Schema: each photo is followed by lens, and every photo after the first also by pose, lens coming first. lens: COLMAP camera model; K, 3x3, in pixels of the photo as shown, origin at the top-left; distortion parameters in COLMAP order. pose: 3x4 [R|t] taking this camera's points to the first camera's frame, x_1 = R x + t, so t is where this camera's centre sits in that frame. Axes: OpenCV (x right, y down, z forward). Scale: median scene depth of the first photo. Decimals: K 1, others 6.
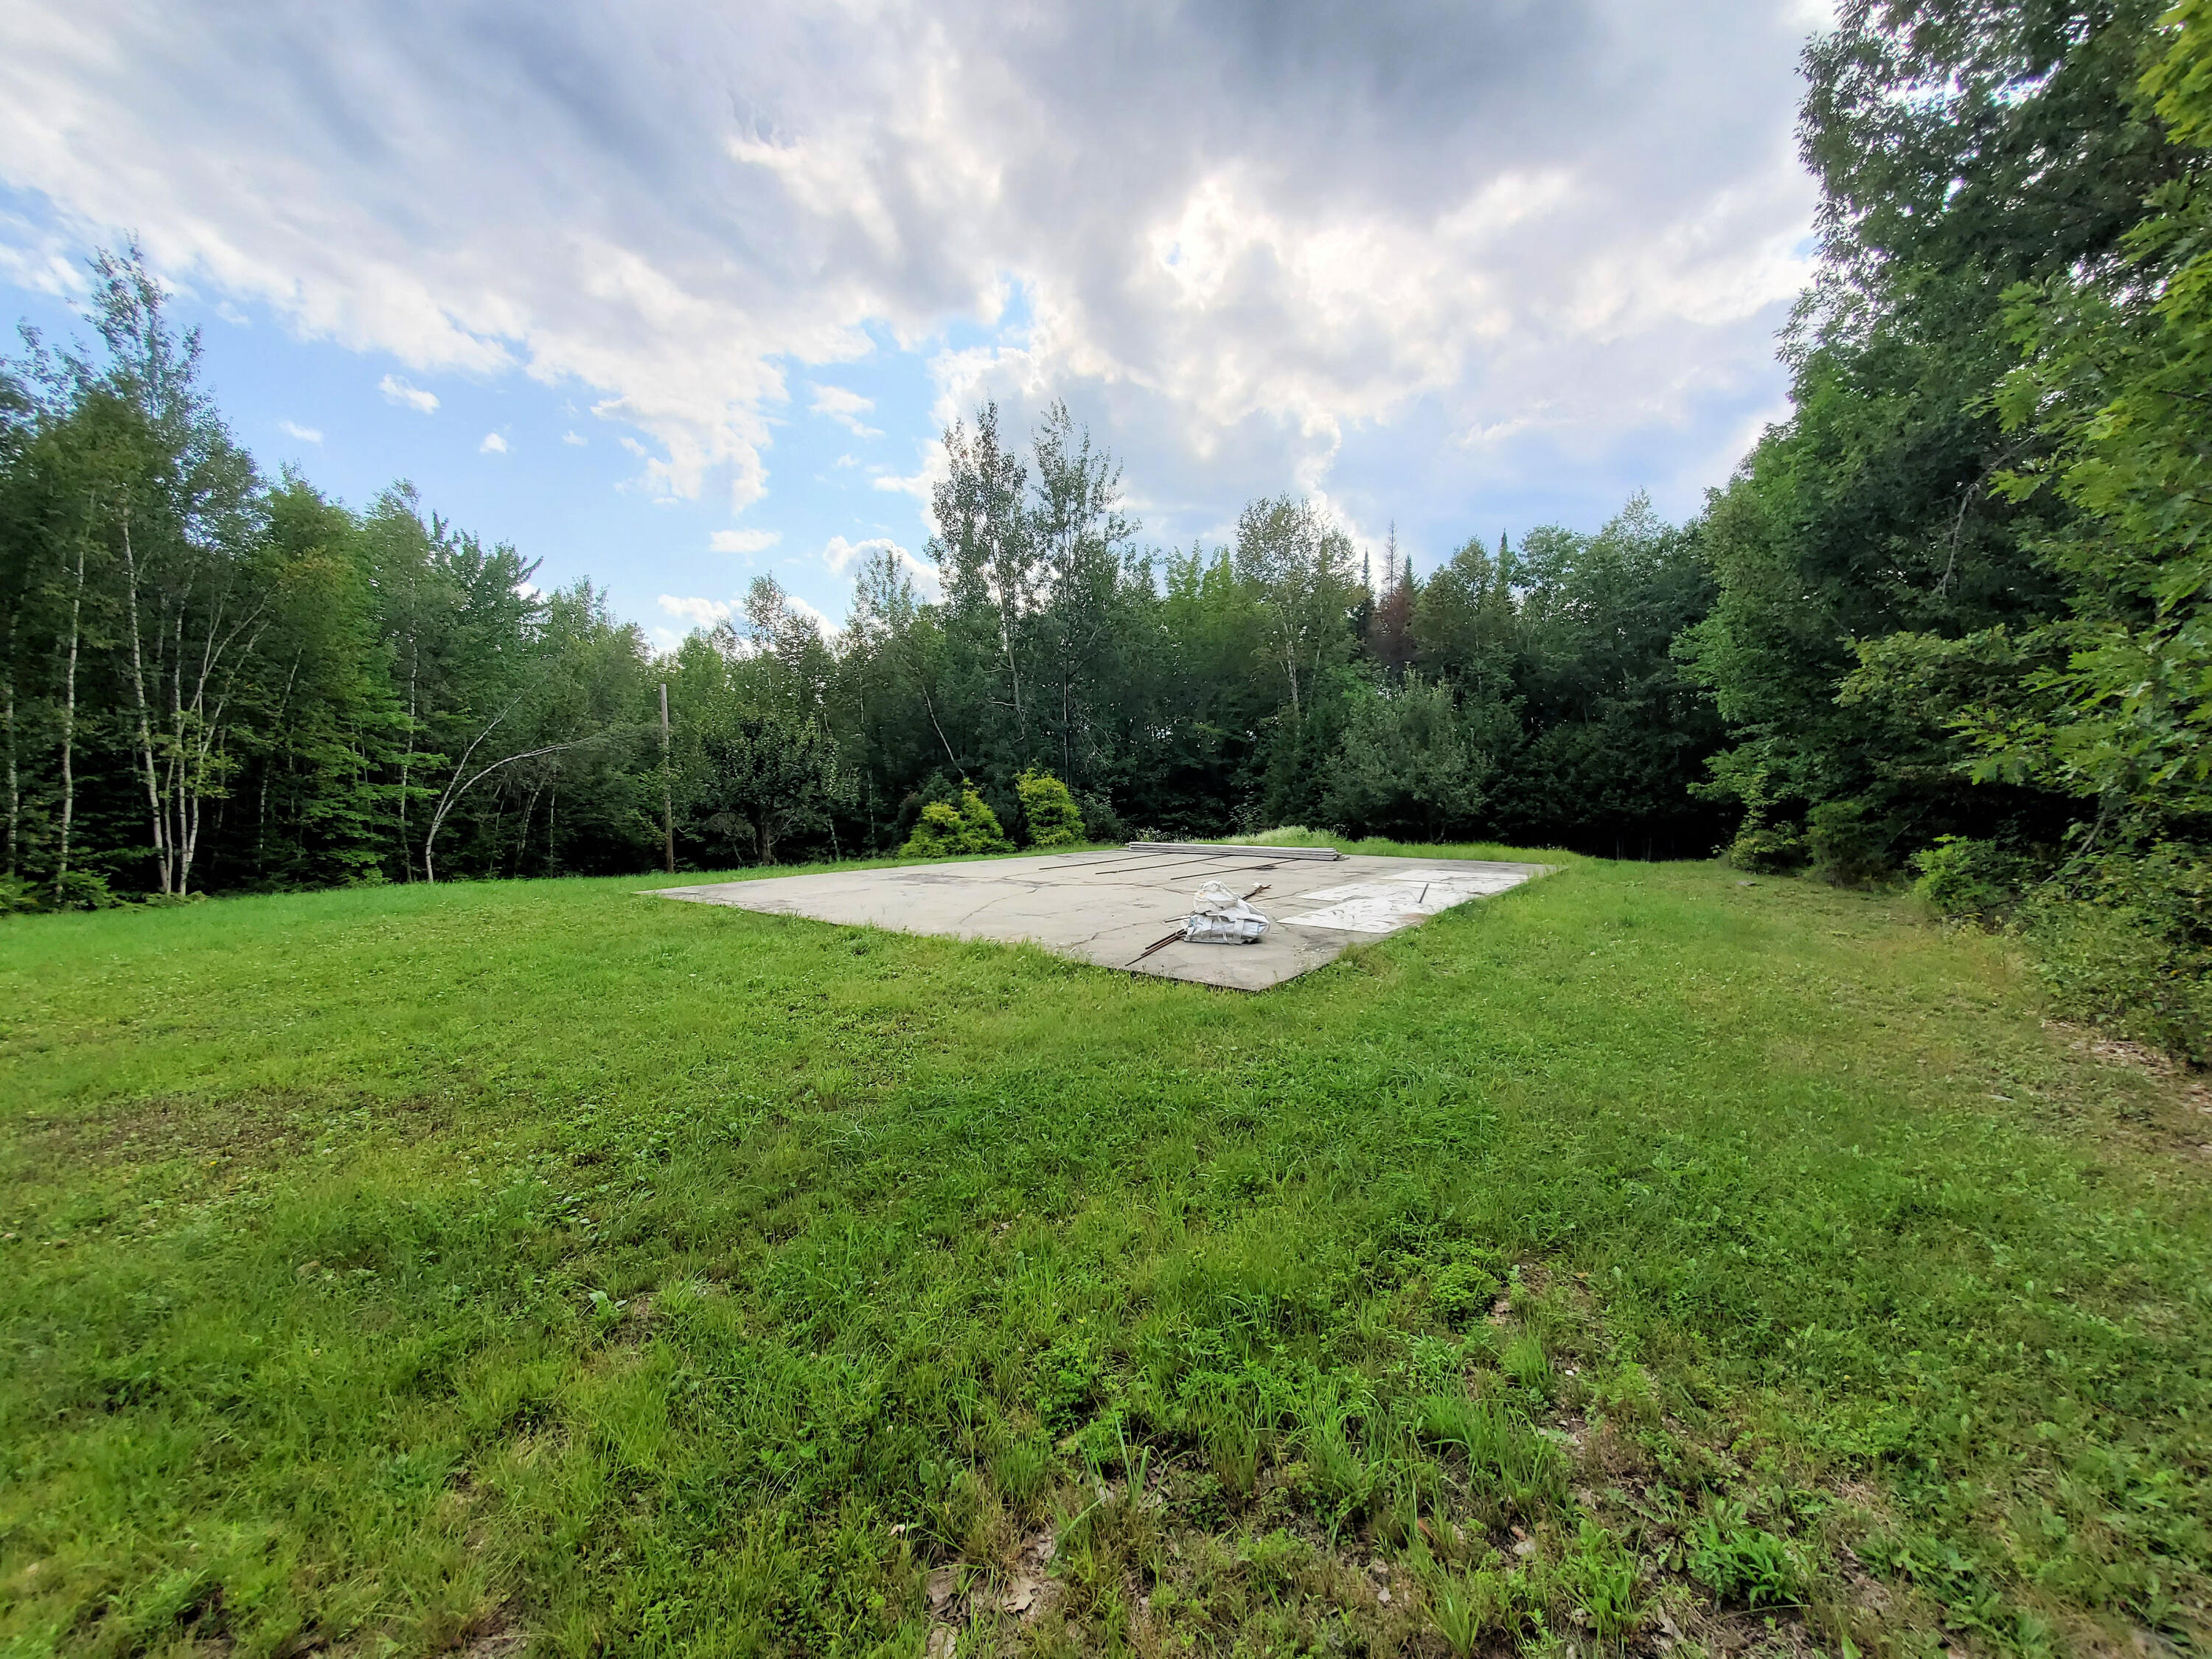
lens RADIAL K [[888.8, 0, 1110.2], [0, 888.8, 828.2], [0, 0, 1]] dist [0.000307, -0.000140]
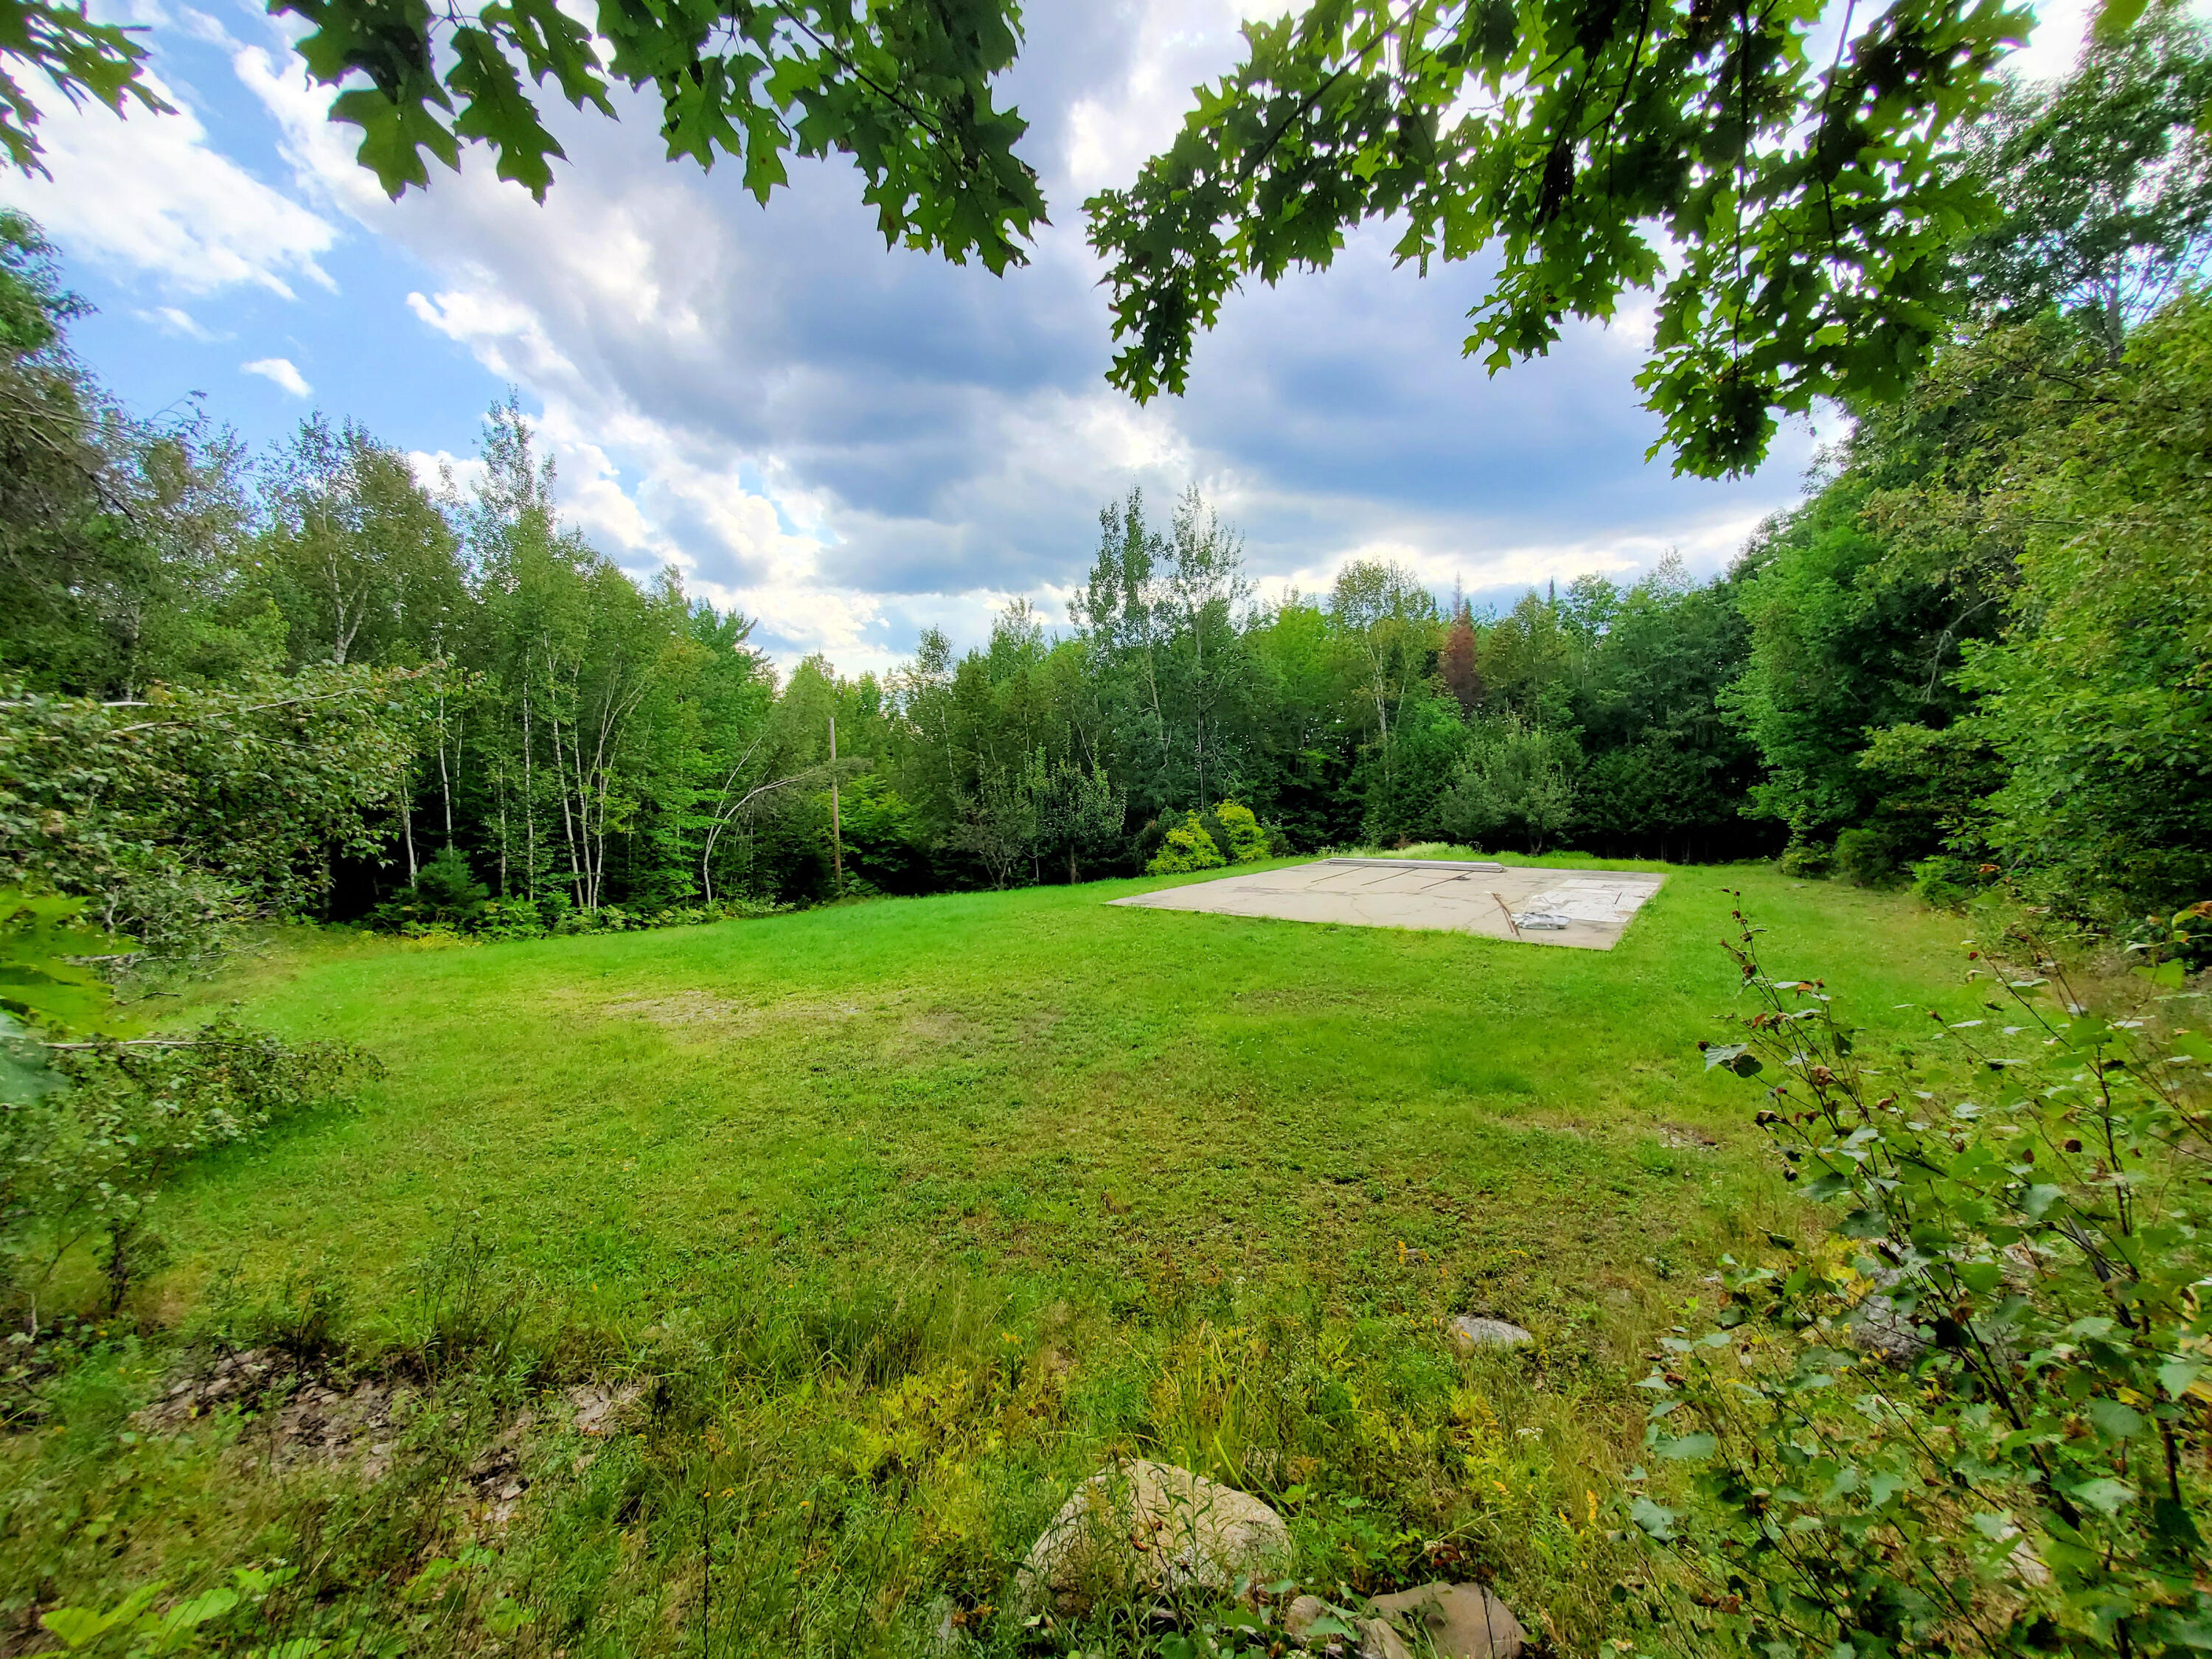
lens RADIAL K [[888.8, 0, 1101.7], [0, 888.8, 831.6], [0, 0, 1]] dist [0.000307, -0.000140]
pose [[0.999879, -0.013821, 0.007124, -0.291808], [0.013750, 0.999857, 0.009892, -0.037809], [-0.007260, -0.009793, 0.999926, -0.304522]]
